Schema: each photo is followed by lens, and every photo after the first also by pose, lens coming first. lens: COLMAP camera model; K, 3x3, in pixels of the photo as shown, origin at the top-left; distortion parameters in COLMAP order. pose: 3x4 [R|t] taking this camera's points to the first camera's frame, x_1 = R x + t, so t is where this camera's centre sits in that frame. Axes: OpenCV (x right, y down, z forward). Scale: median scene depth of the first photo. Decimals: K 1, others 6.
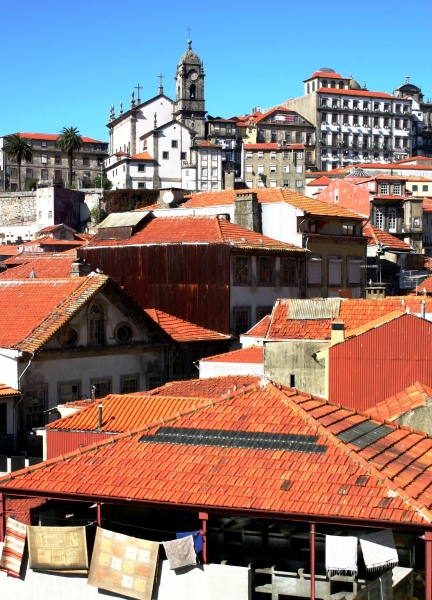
lens RADIAL K [[1122.8, 0, 216.0], [0, 1122.8, 300.0], [0, 0, 1]] dist [-0.086597, -0.093124]
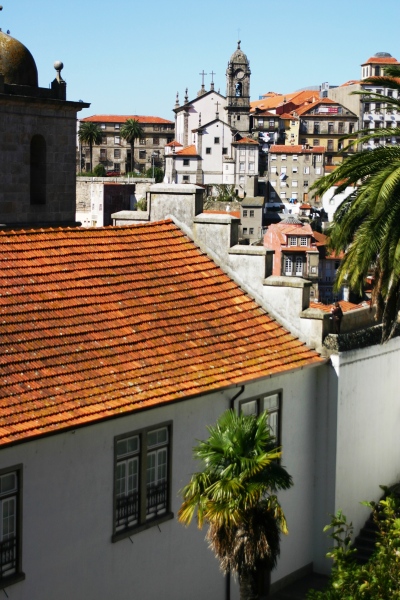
lens RADIAL K [[1313.6, 0, 200.0], [0, 1313.6, 300.0], [0, 0, 1]] dist [0.036182, 0.102064]
pose [[0.981310, 0.038764, -0.188487, 0.194413], [-0.020920, 0.995185, 0.095755, -0.102148], [0.191291, -0.090022, 0.977396, -0.297365]]
